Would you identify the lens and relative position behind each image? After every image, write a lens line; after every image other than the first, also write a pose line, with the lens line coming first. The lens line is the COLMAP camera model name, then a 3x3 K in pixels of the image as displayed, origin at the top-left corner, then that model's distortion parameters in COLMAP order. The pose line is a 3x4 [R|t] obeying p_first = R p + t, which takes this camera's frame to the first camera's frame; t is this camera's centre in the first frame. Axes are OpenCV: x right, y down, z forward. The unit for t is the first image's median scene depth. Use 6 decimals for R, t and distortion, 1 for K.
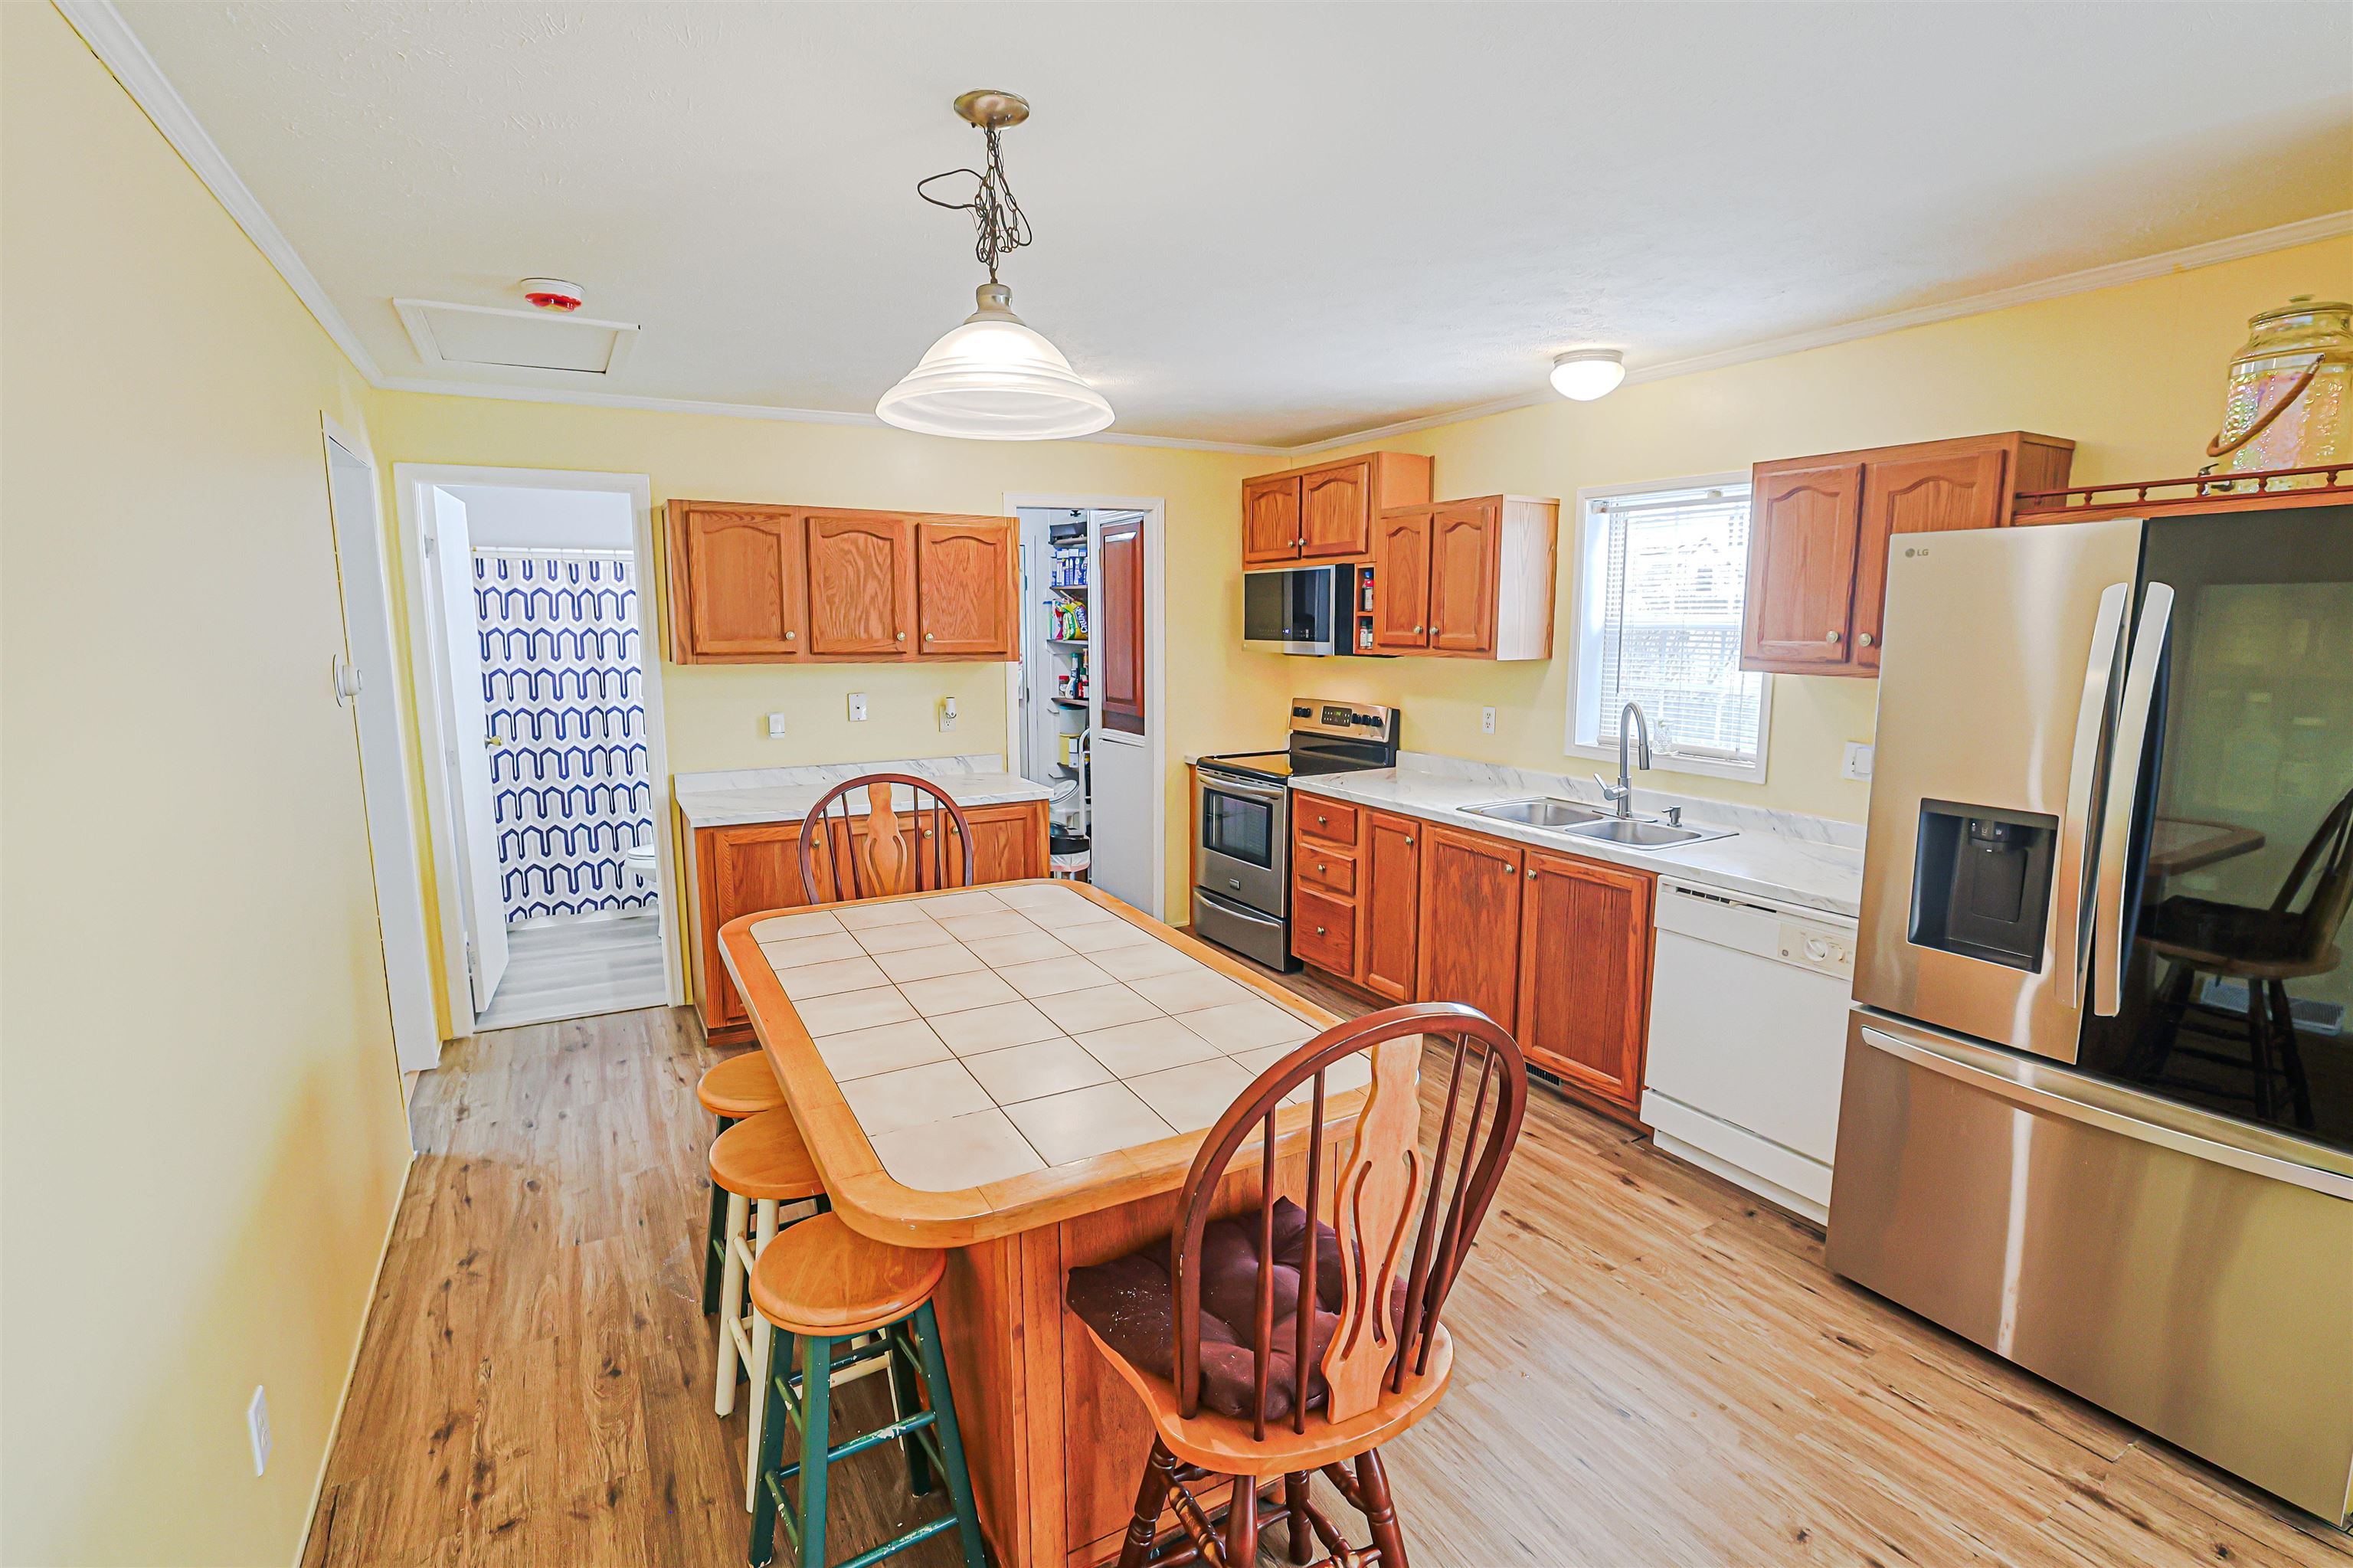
lens RADIAL K [[1090.5, 0, 1180.4], [0, 1090.5, 796.7], [0, 0, 1]] dist [-0.044532, 0.016709]
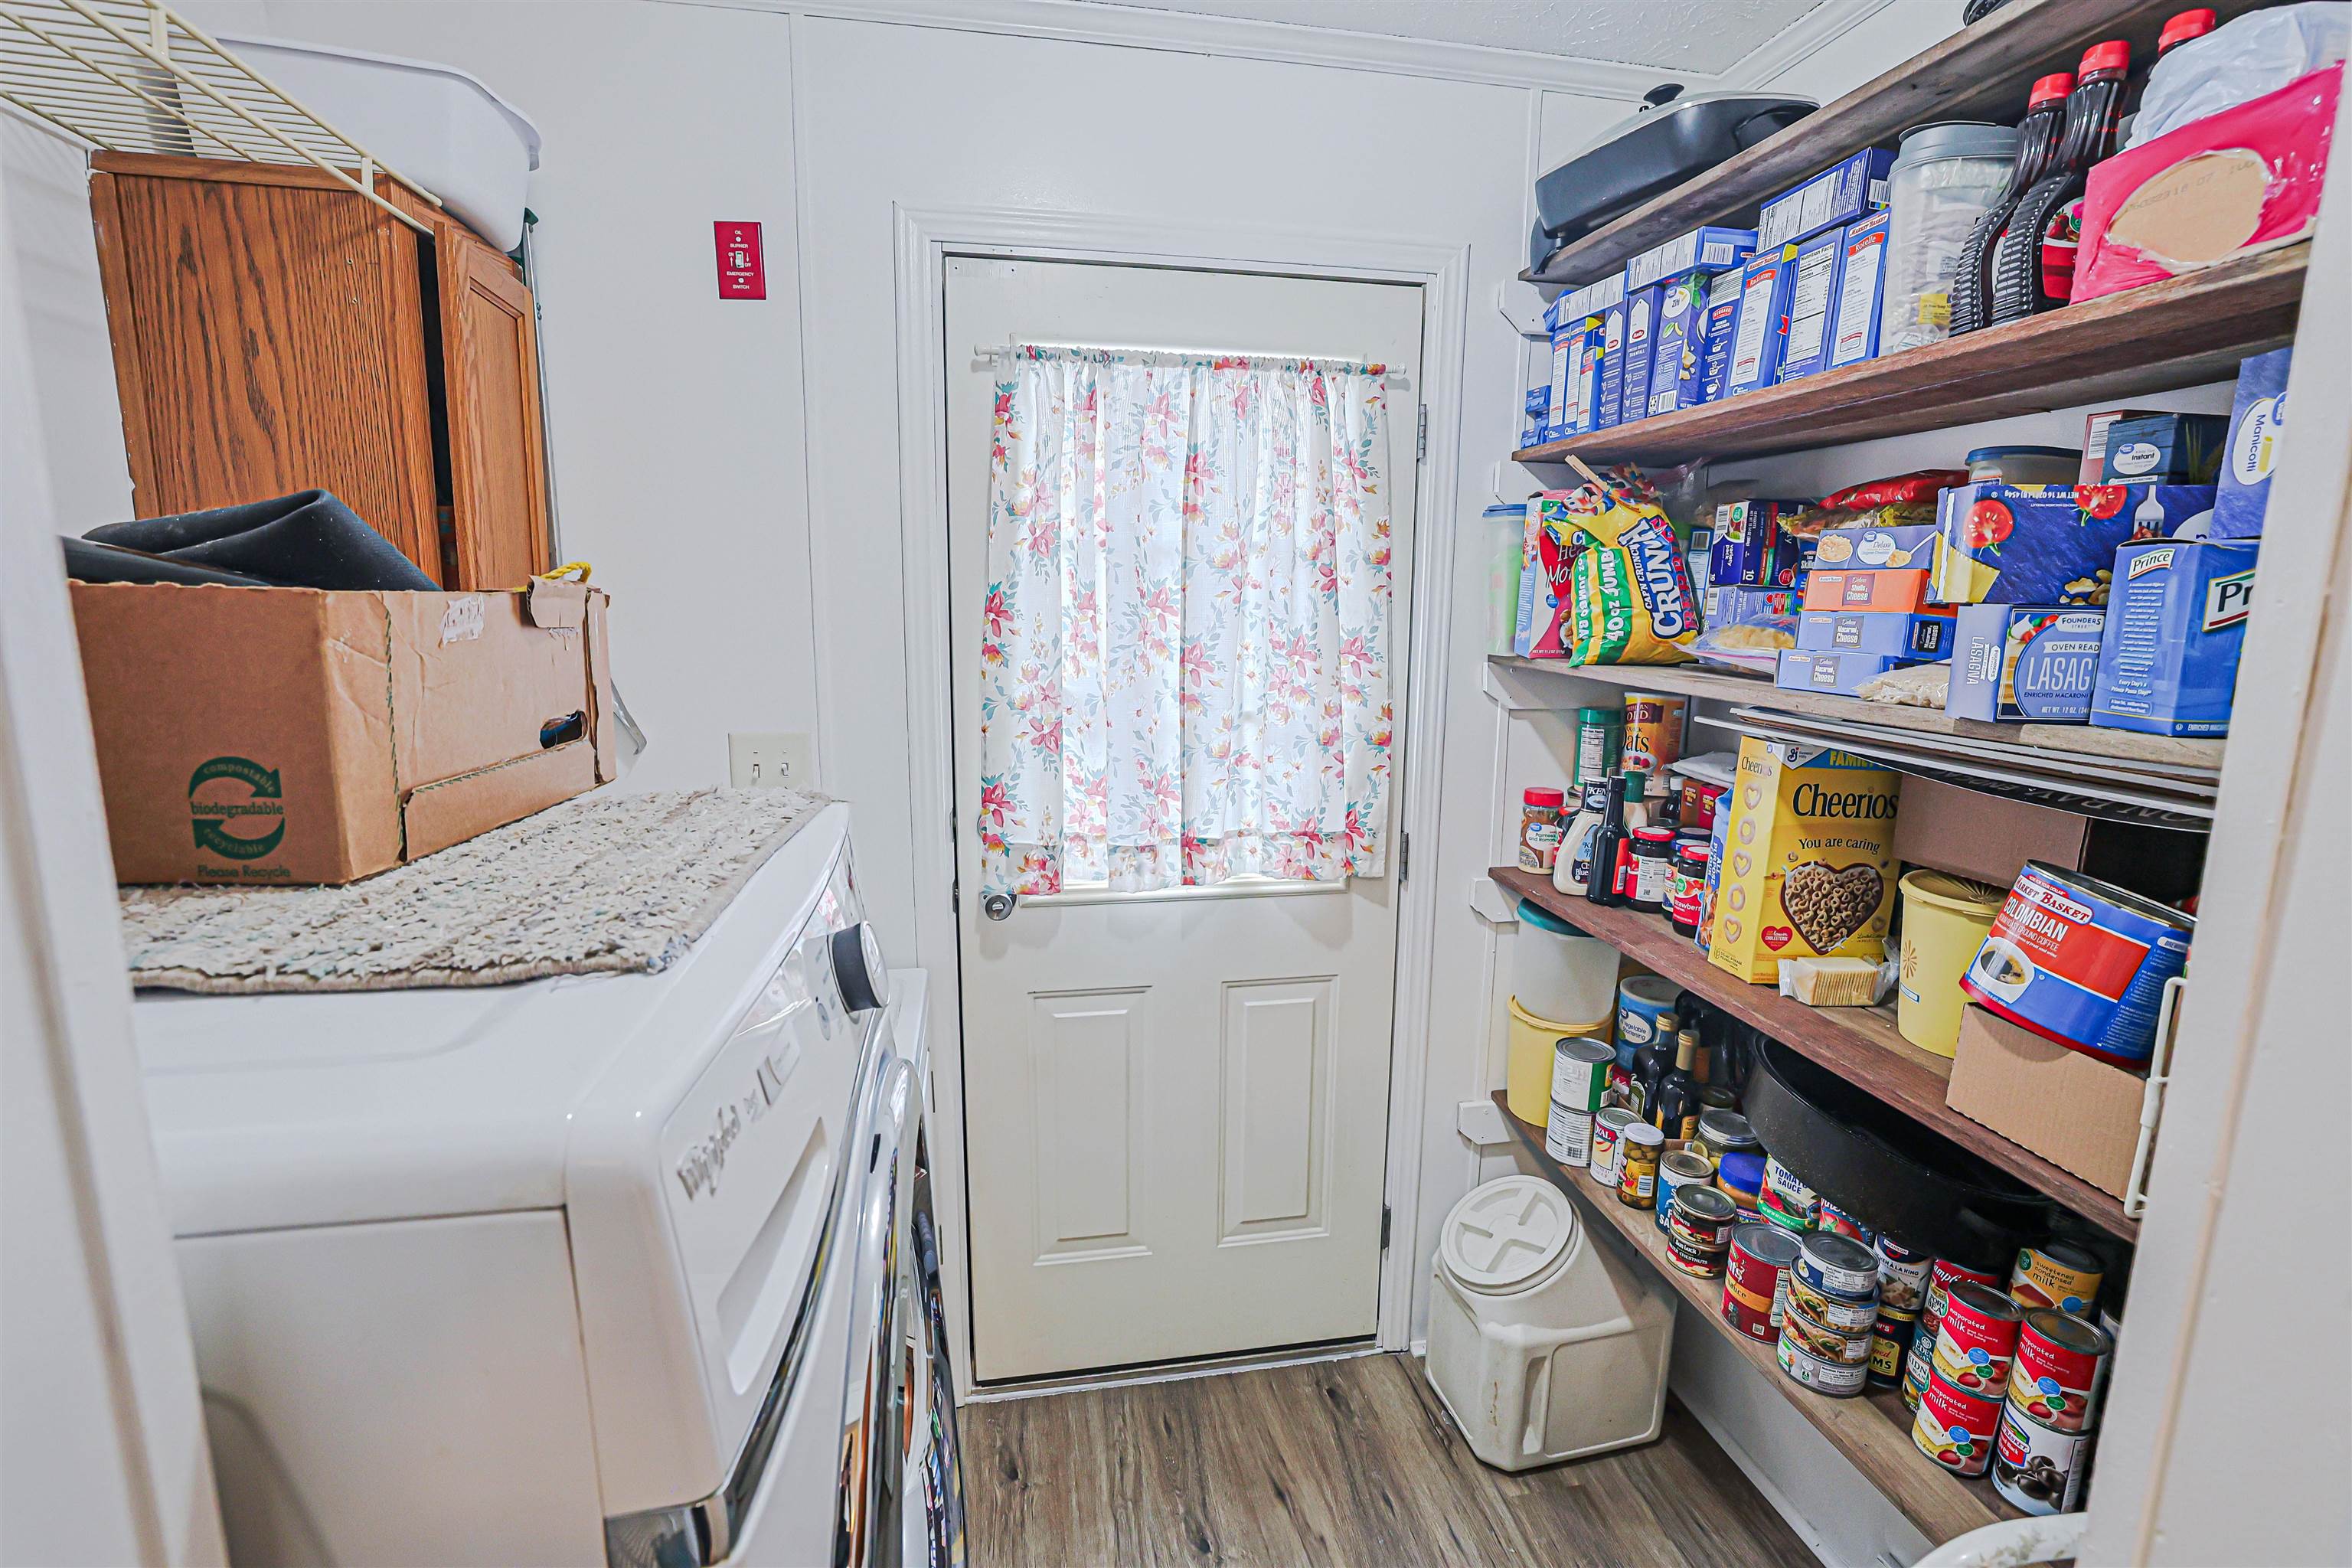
lens RADIAL K [[1073.5, 0, 1186.0], [0, 1073.5, 777.2], [0, 0, 1]] dist [-0.043513, 0.015512]
pose [[0.945970, 0.060010, -0.318653, -0.291023], [-0.058833, 0.998179, 0.013327, -0.306023], [0.318873, 0.006140, 0.947778, 1.961580]]
